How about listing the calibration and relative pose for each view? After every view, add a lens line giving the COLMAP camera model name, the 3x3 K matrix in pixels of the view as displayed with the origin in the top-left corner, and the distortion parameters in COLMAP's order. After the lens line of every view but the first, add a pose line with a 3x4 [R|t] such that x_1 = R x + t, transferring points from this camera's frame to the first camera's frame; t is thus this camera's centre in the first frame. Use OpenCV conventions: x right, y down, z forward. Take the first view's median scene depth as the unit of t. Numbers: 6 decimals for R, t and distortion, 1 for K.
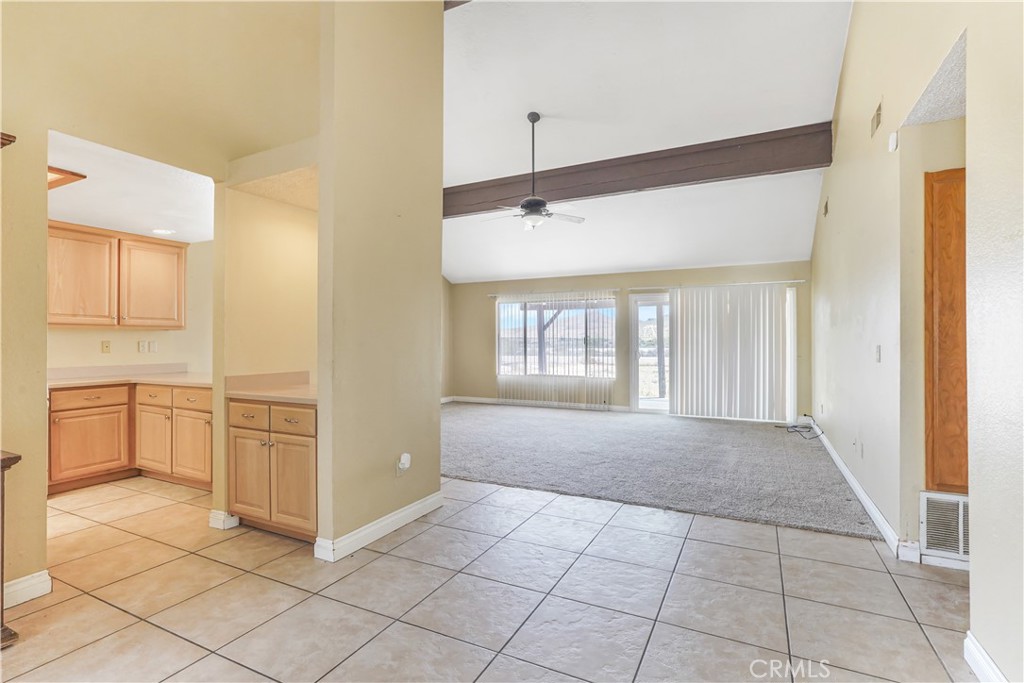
lens RADIAL K [[484.2, 0, 511.0], [0, 484.2, 342.0], [0, 0, 1]] dist [-0.010400, 0.006104]
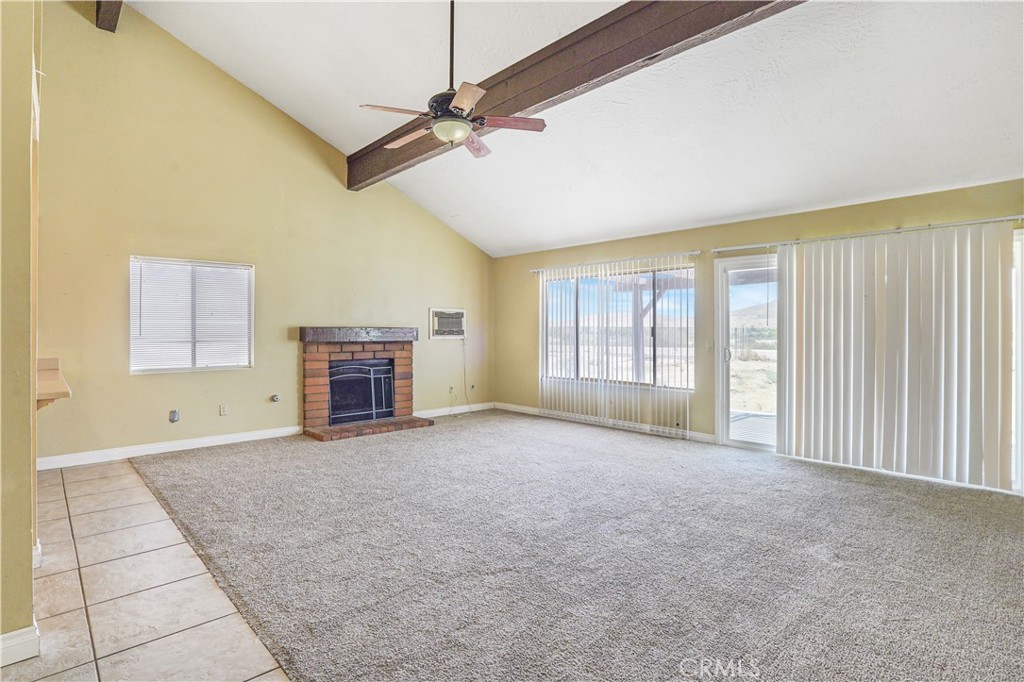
lens RADIAL K [[512.2, 0, 508.4], [0, 512.2, 325.5], [0, 0, 1]] dist [-0.013987, 0.002112]
pose [[0.944866, -0.001107, -0.327455, 0.208496], [-0.002663, 0.999935, -0.011064, -0.002317], [0.327446, 0.011326, 0.944802, 0.272788]]
